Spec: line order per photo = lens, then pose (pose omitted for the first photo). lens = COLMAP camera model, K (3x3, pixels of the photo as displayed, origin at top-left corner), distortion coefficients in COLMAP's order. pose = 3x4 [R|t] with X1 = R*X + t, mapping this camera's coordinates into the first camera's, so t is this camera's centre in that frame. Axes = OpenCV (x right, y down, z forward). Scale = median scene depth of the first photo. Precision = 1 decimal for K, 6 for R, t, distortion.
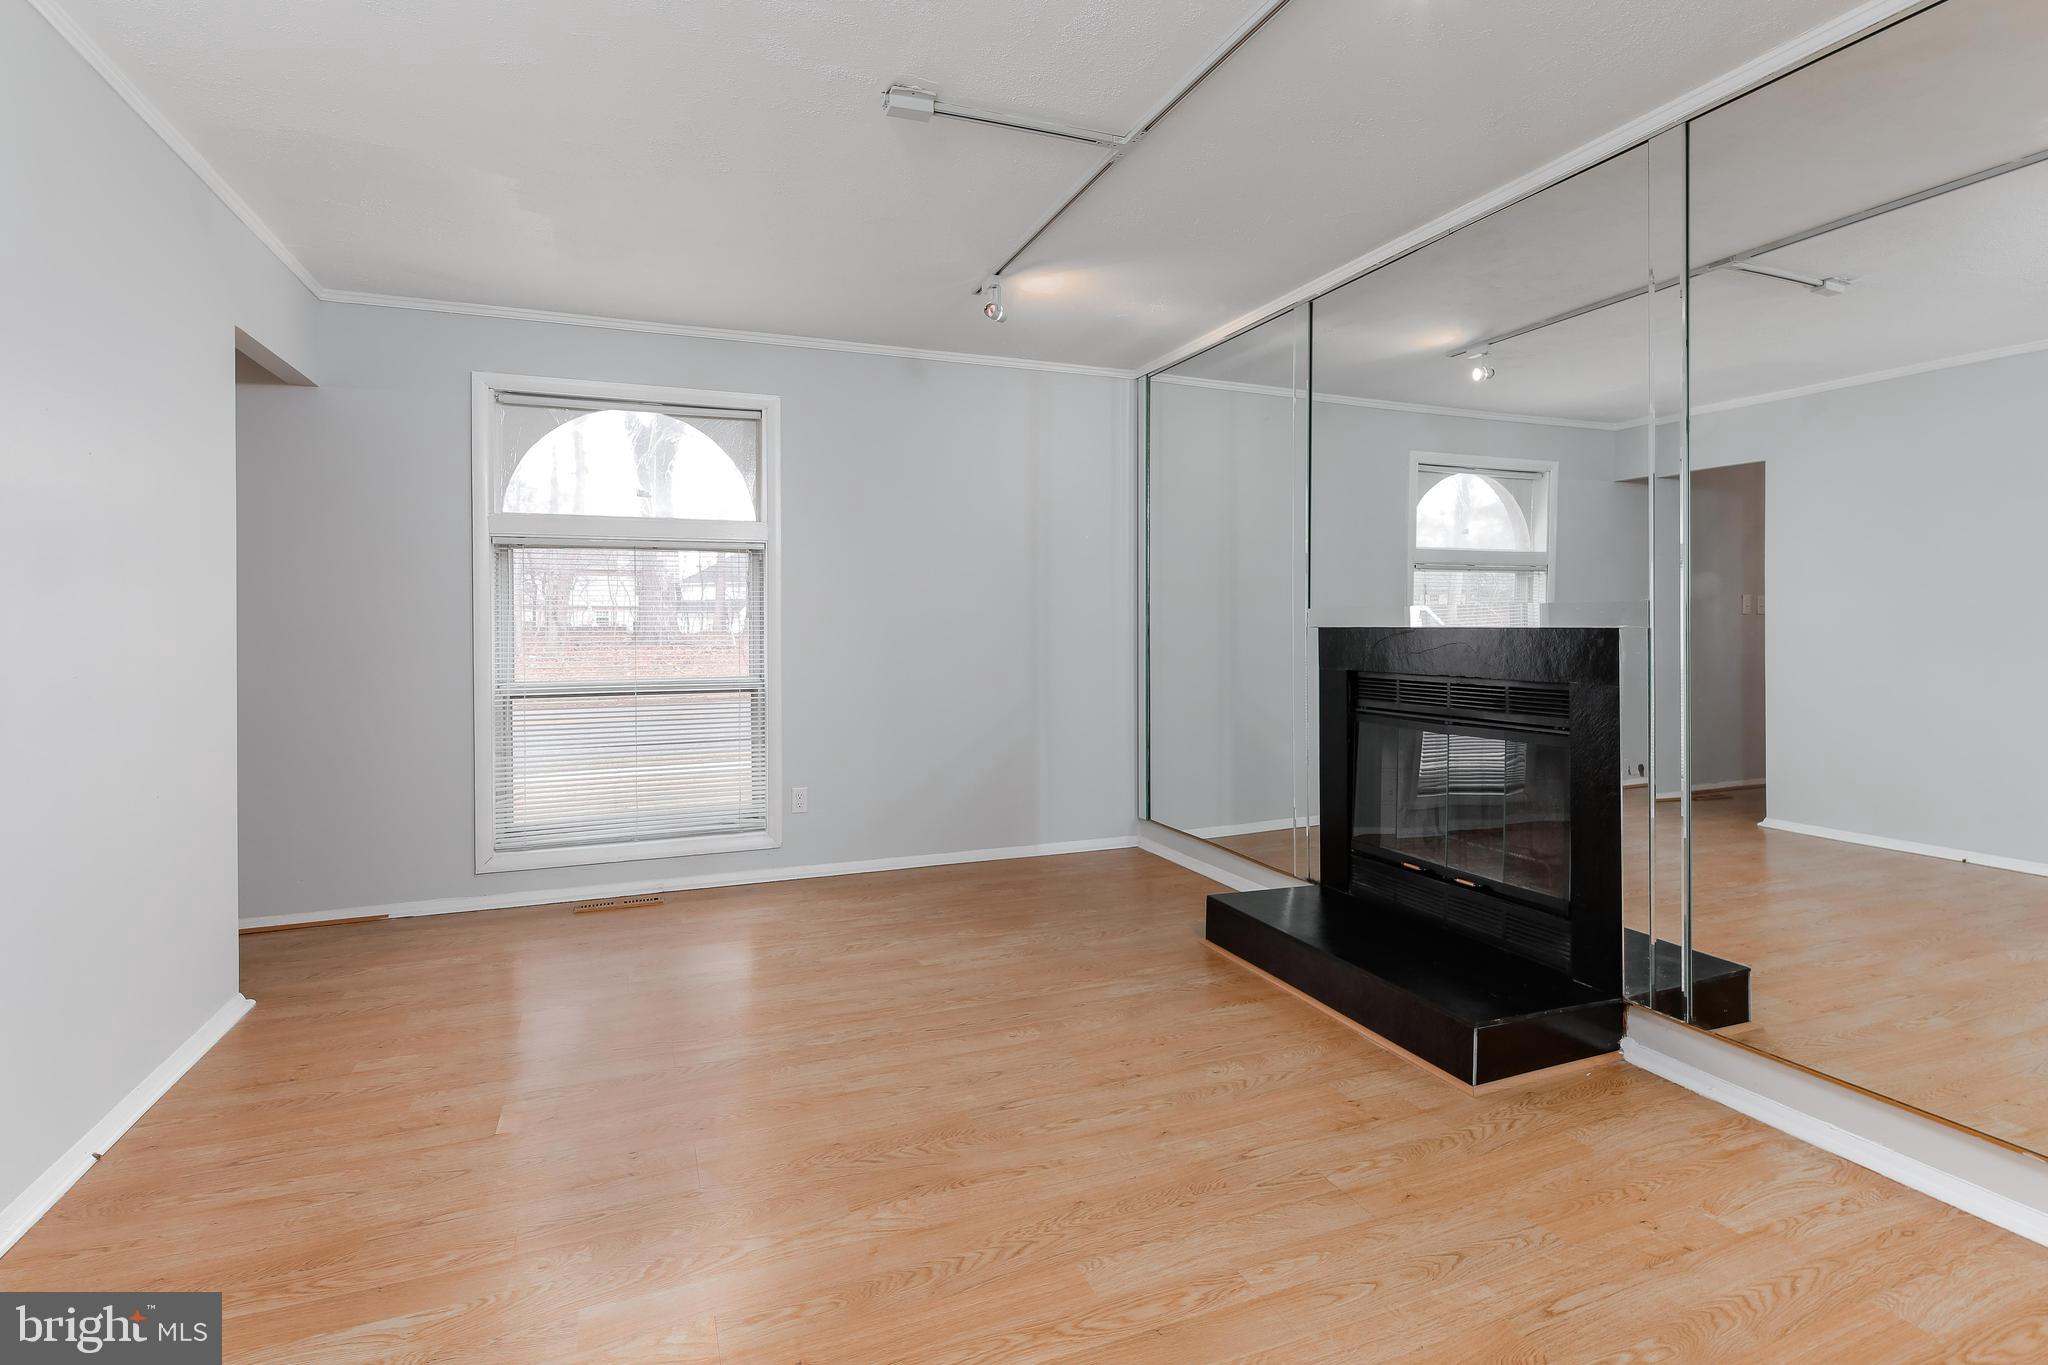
lens RADIAL K [[1000.1, 0, 1027.9], [0, 1000.1, 600.7], [0, 0, 1]] dist [0.000590, -0.000632]
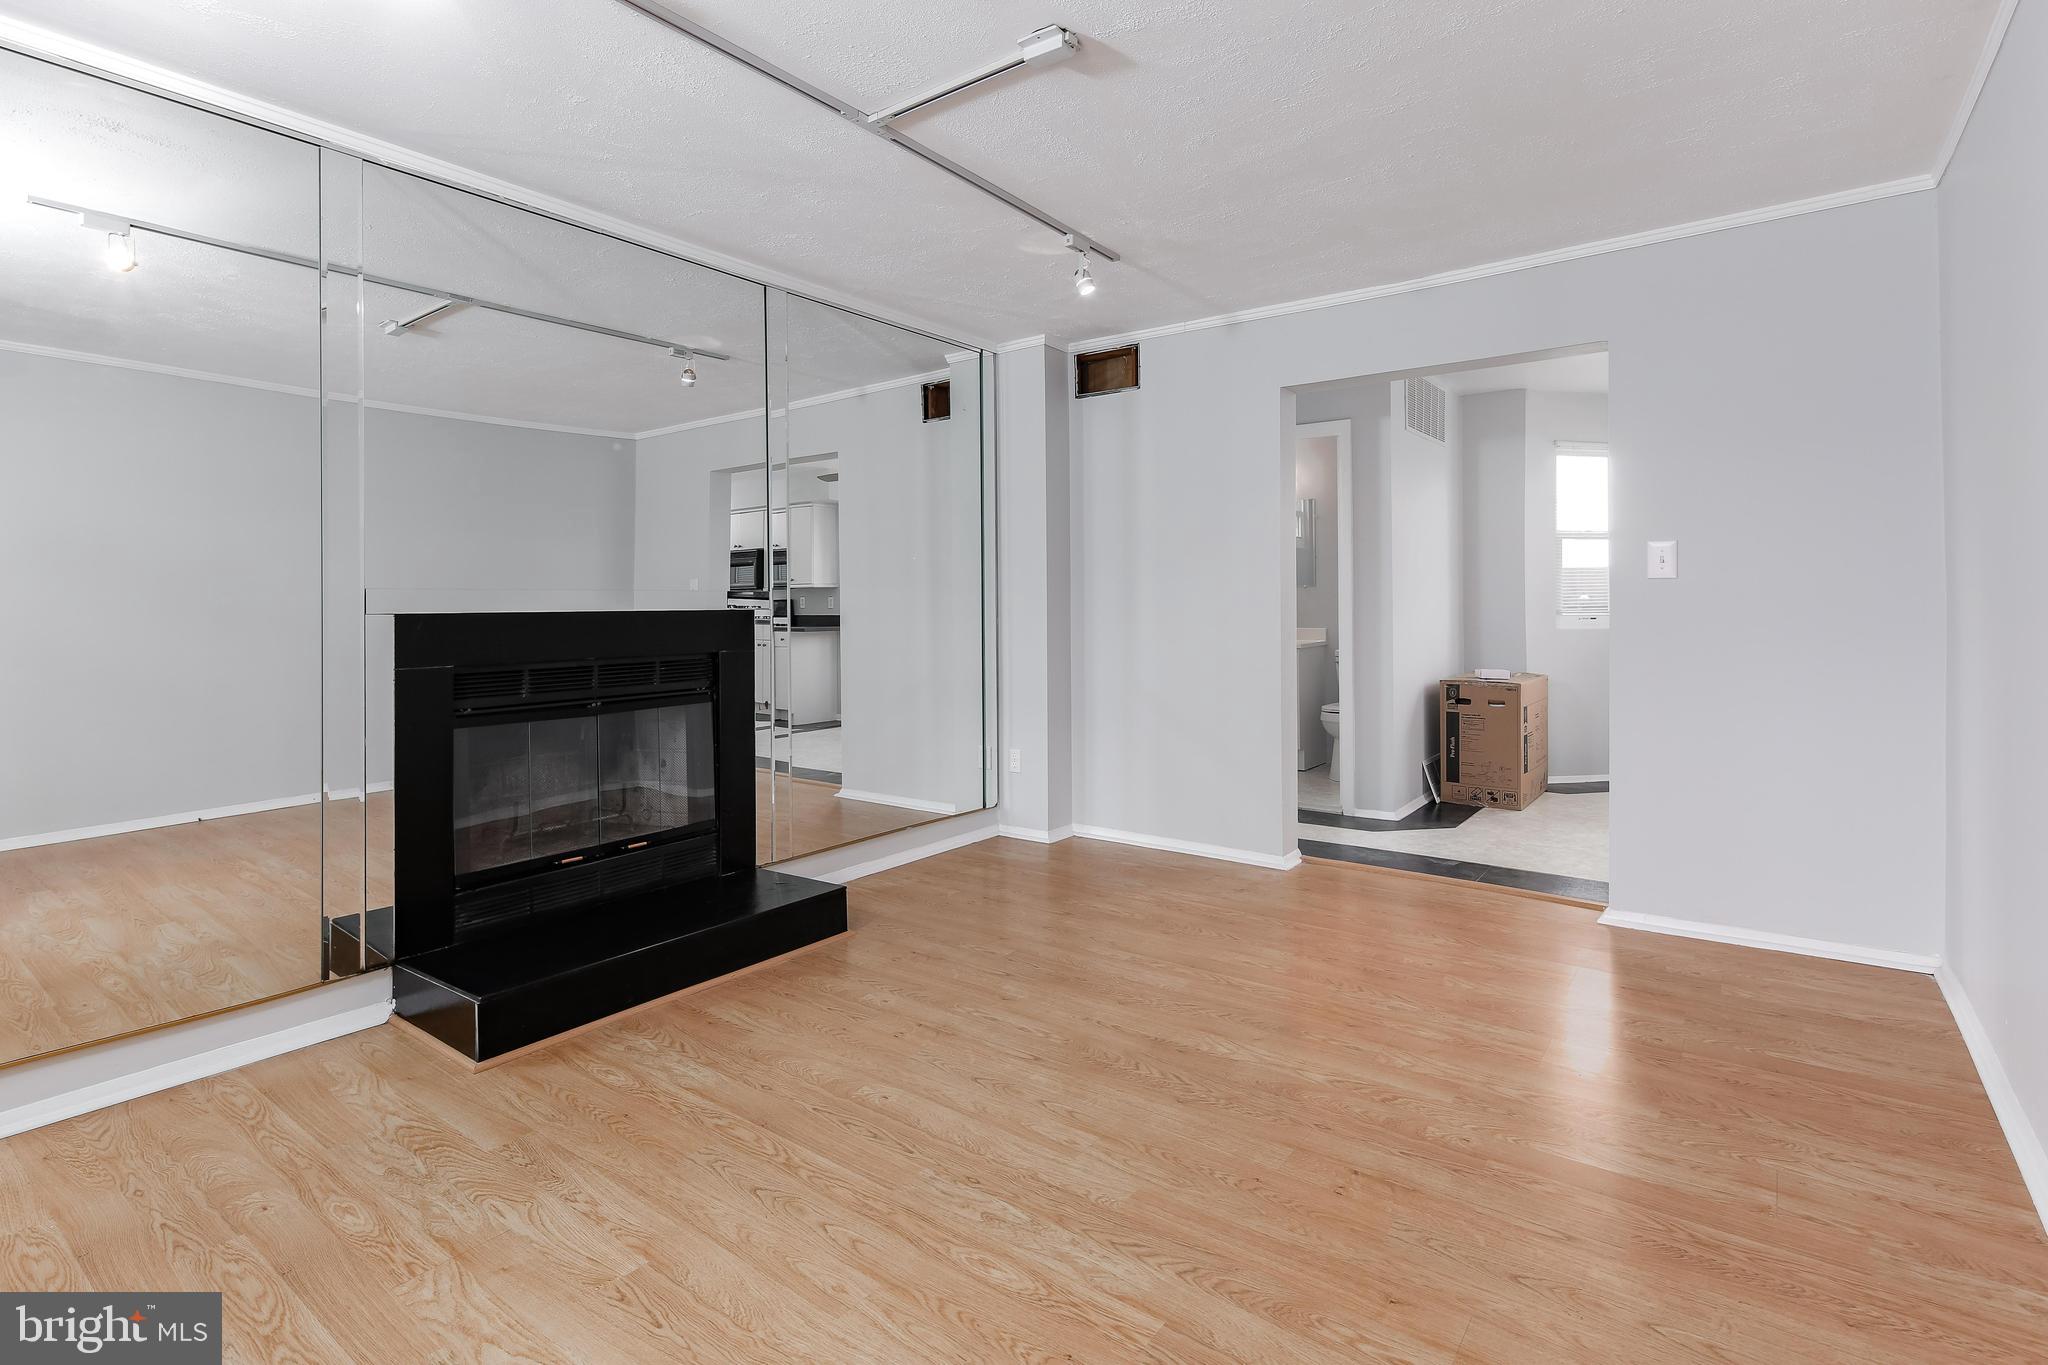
lens RADIAL K [[1000.1, 0, 1027.9], [0, 1000.1, 600.7], [0, 0, 1]] dist [0.000590, -0.000632]
pose [[-0.522268, 0.008475, 0.852739, -0.808573], [-0.009149, 0.999837, -0.015541, 0.030501], [-0.852732, -0.015918, -0.522105, 1.360843]]
